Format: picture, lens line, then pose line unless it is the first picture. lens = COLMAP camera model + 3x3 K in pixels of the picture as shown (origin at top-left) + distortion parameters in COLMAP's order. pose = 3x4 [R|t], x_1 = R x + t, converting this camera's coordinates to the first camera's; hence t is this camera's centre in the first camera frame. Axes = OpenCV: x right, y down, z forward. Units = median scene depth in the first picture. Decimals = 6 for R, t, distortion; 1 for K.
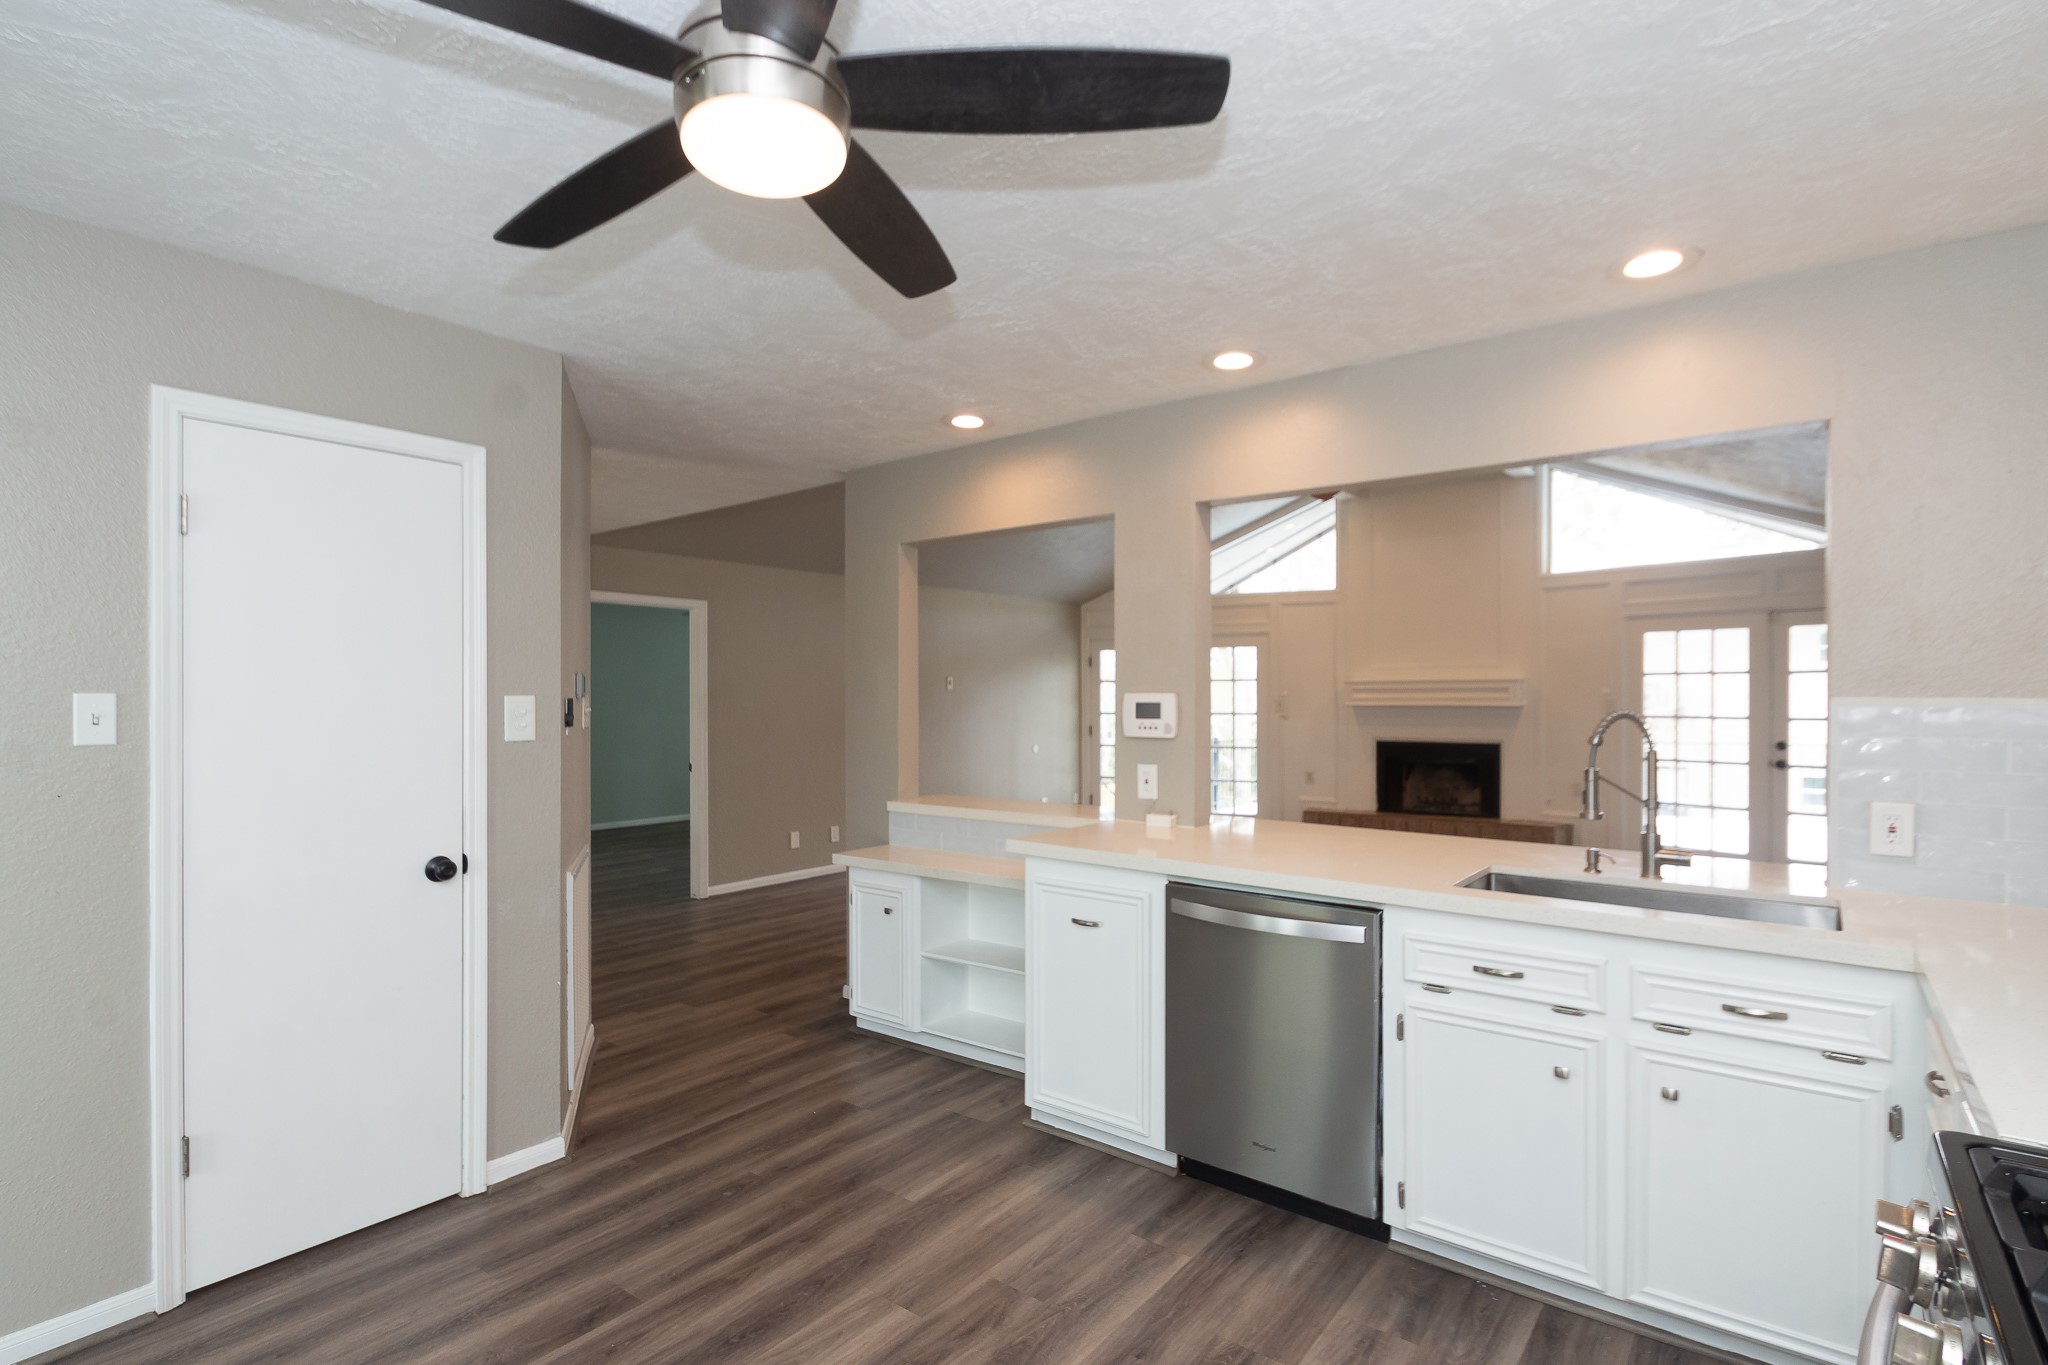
lens RADIAL K [[1001.5, 0, 1023.6], [0, 1001.5, 702.0], [0, 0, 1]] dist [0.000195, -0.000830]
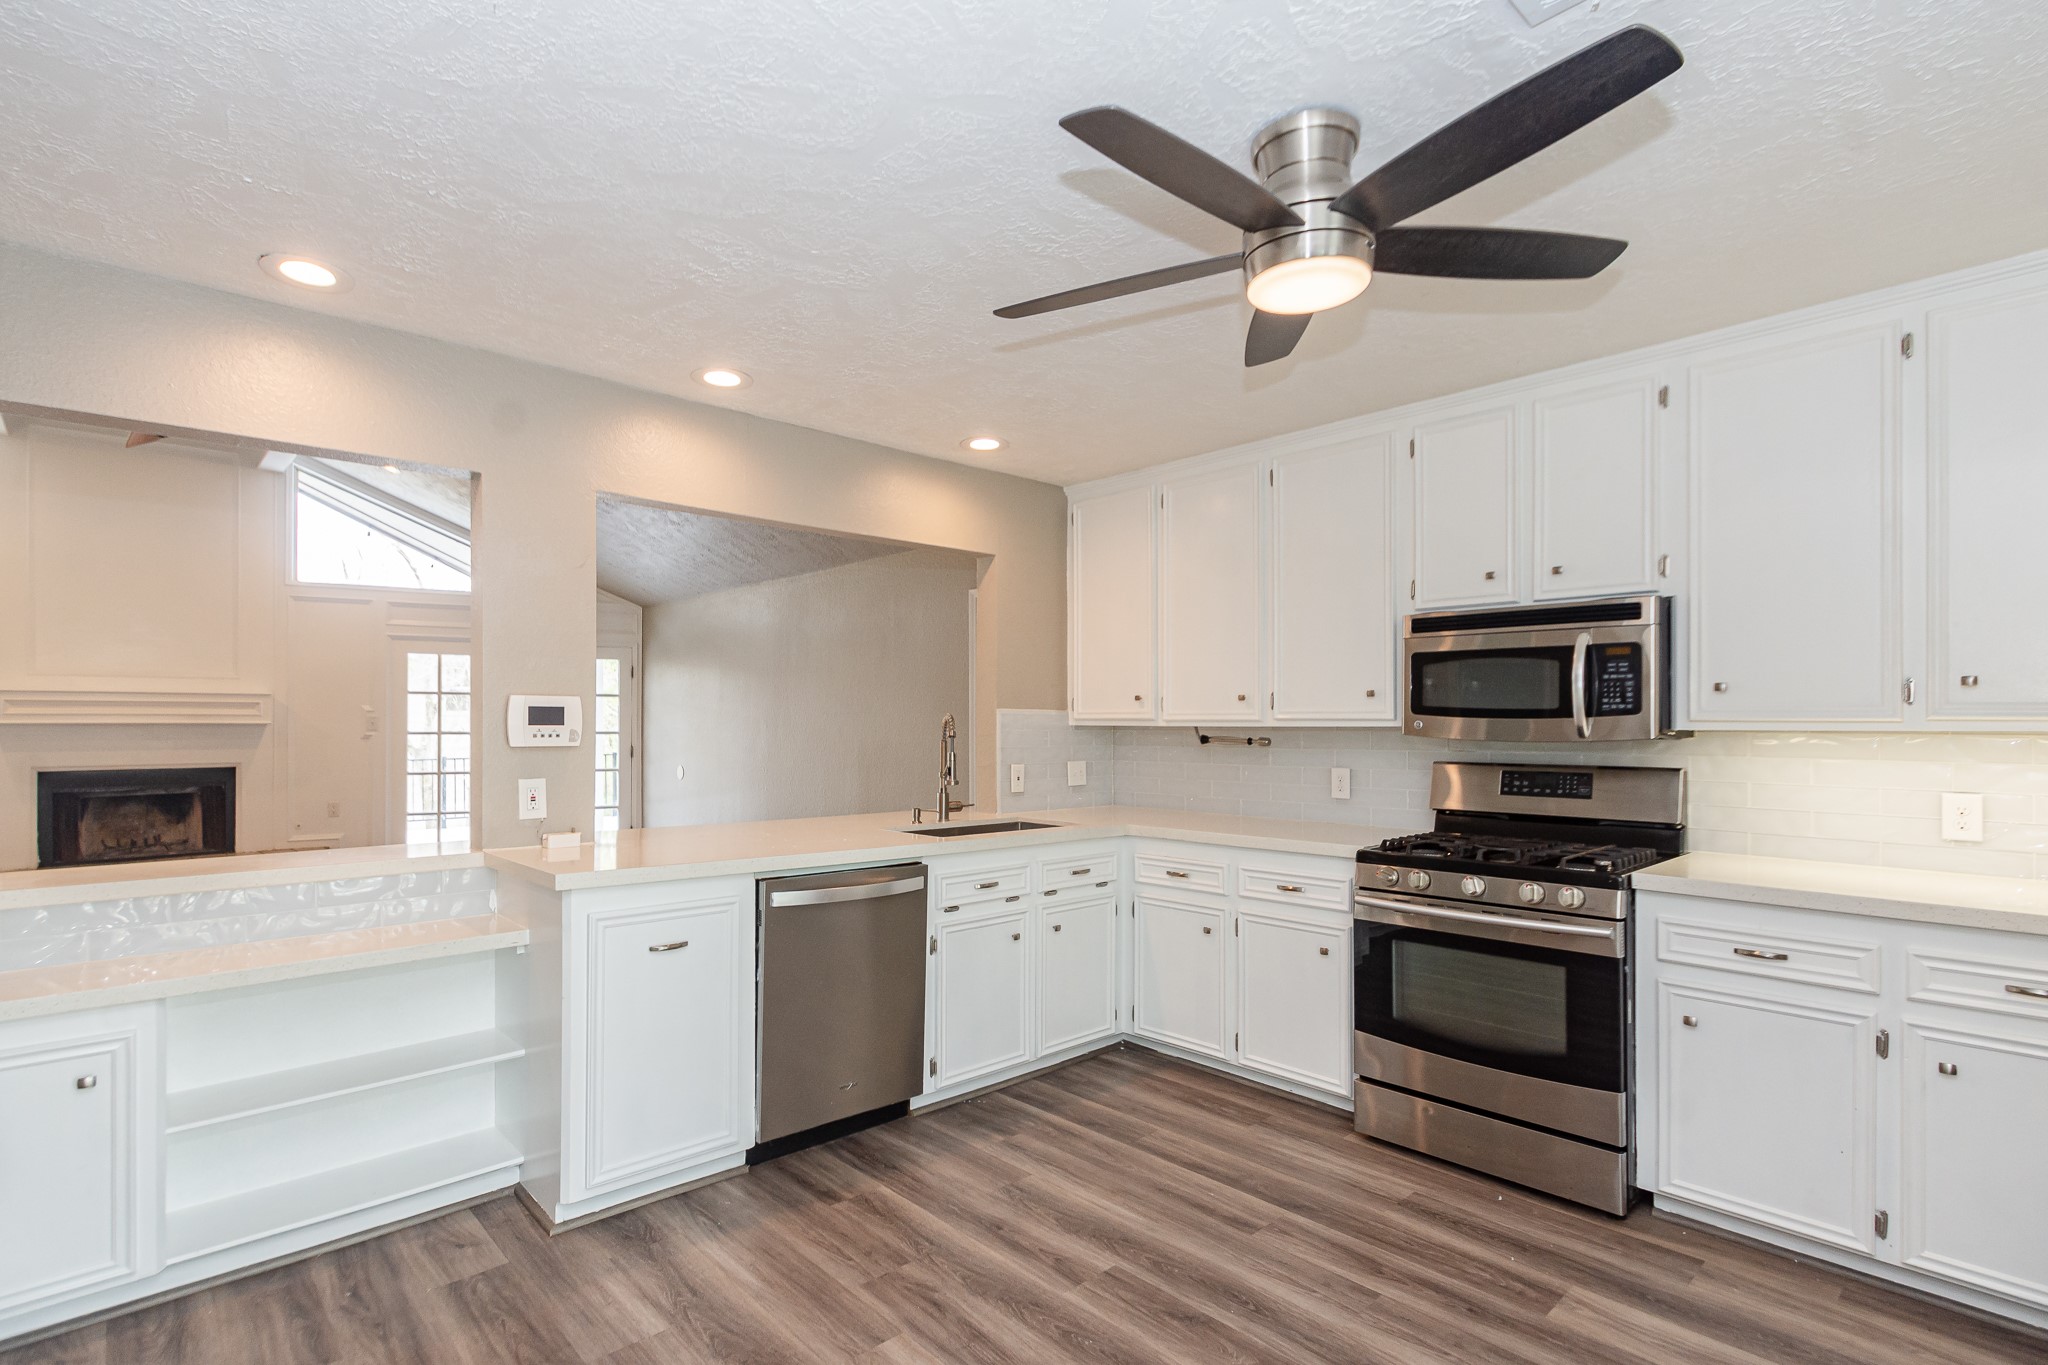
lens RADIAL K [[983.5, 0, 1015.1], [0, 983.5, 716.2], [0, 0, 1]] dist [0.000452, 0.000216]
pose [[0.160694, 0.008654, 0.986966, -0.782334], [0.002453, 0.999955, -0.009167, 0.021368], [-0.987001, 0.003894, 0.160666, 0.562102]]
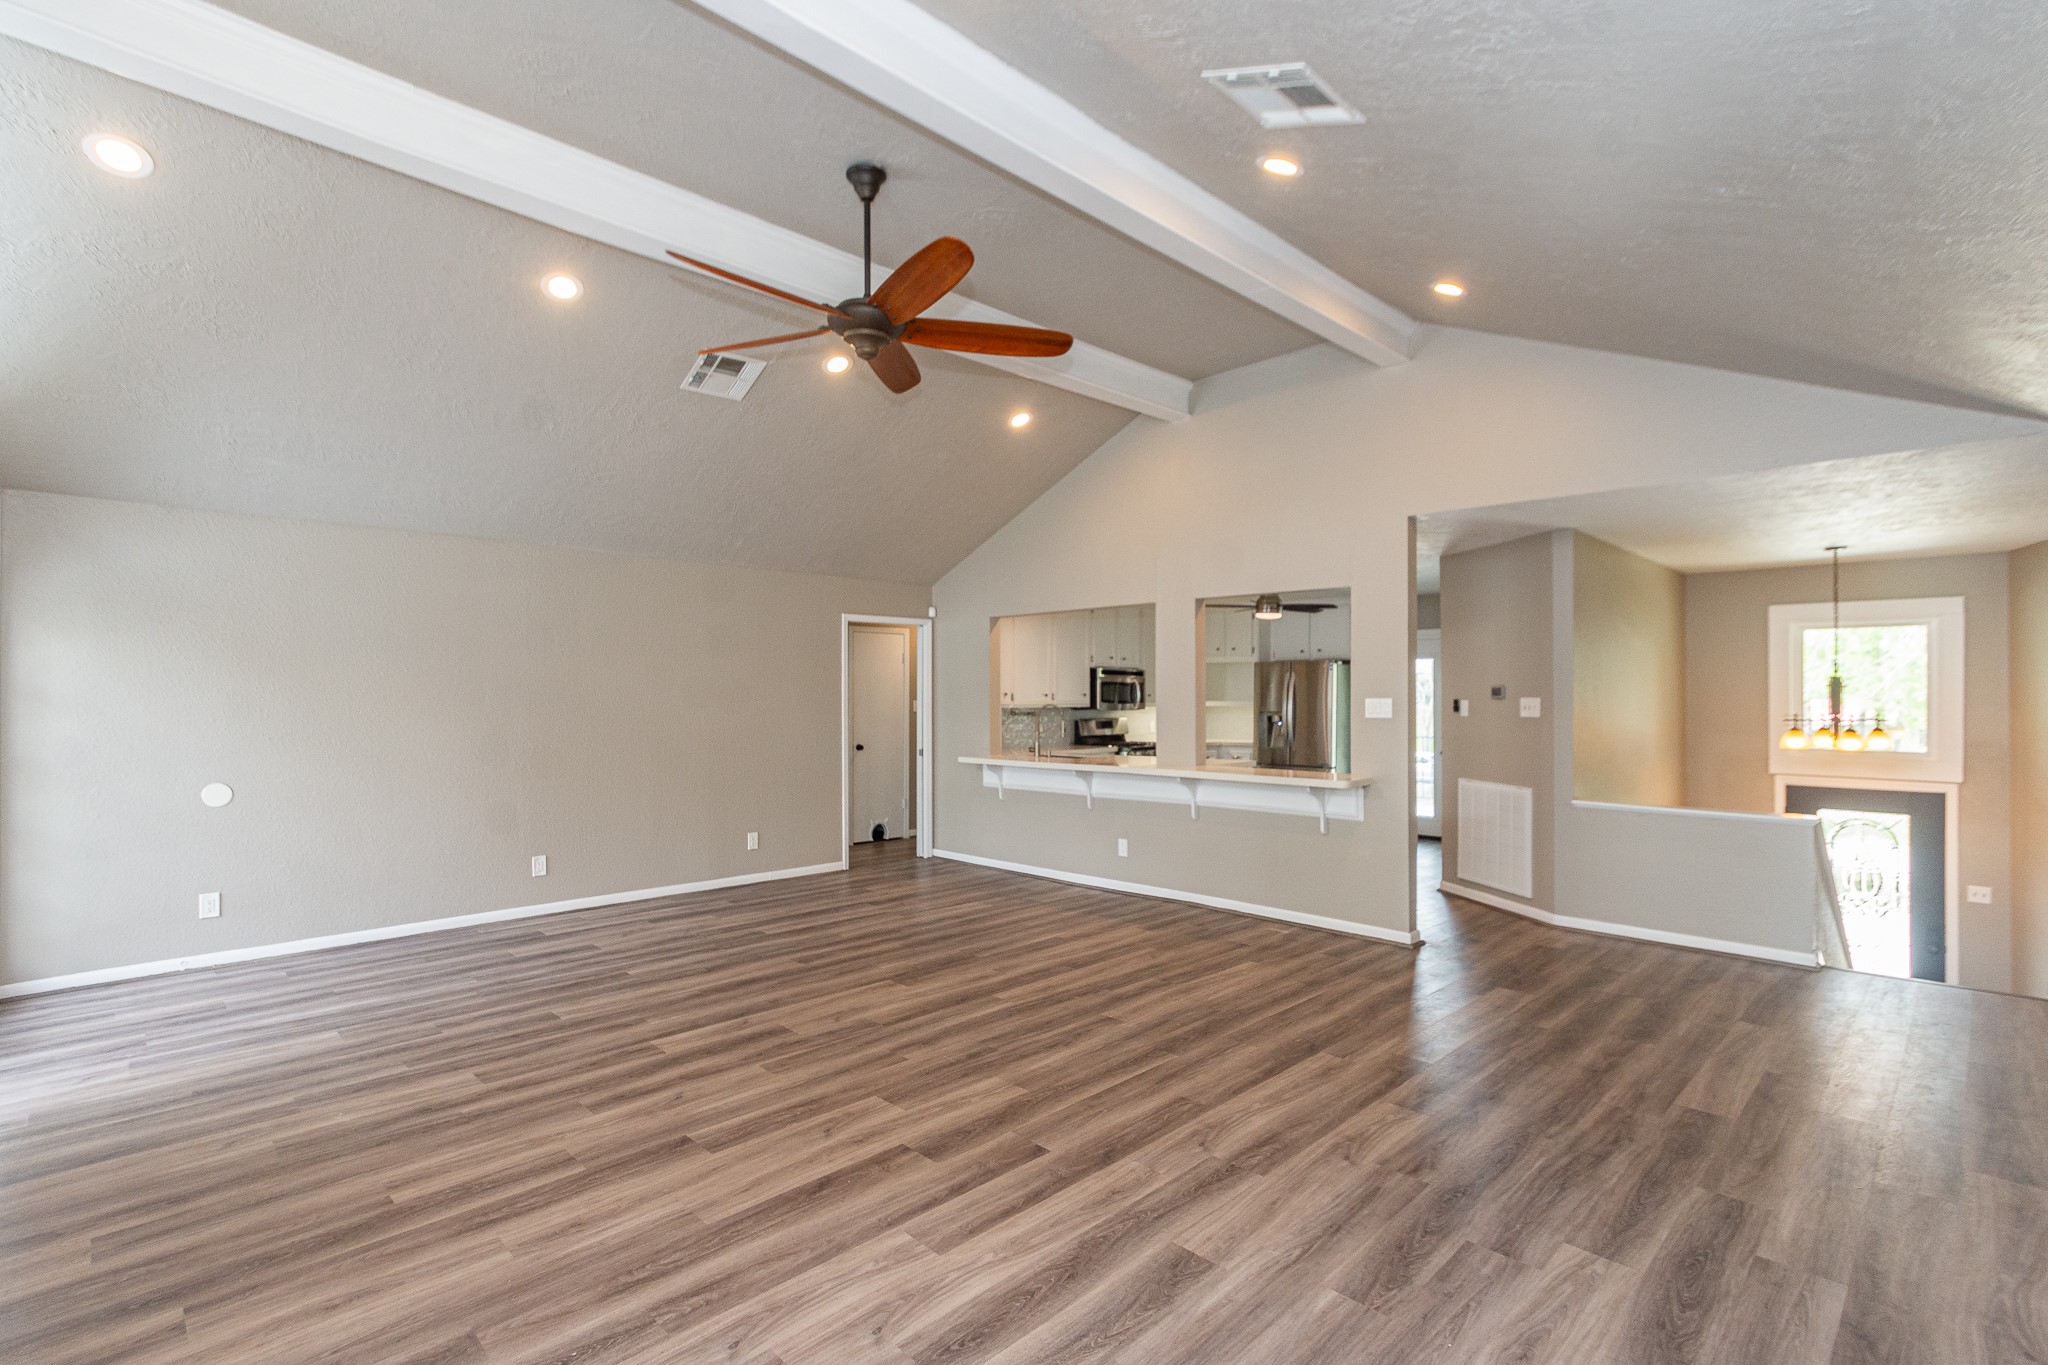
lens RADIAL K [[951.6, 0, 1024.0], [0, 951.6, 682.5], [0, 0, 1]] dist [0.001470, 0.000377]
pose [[-0.992158, 0.003059, 0.124950, 0.283736], [0.001344, 0.999904, -0.013808, -0.013675], [-0.124981, -0.013532, -0.992067, 3.556003]]
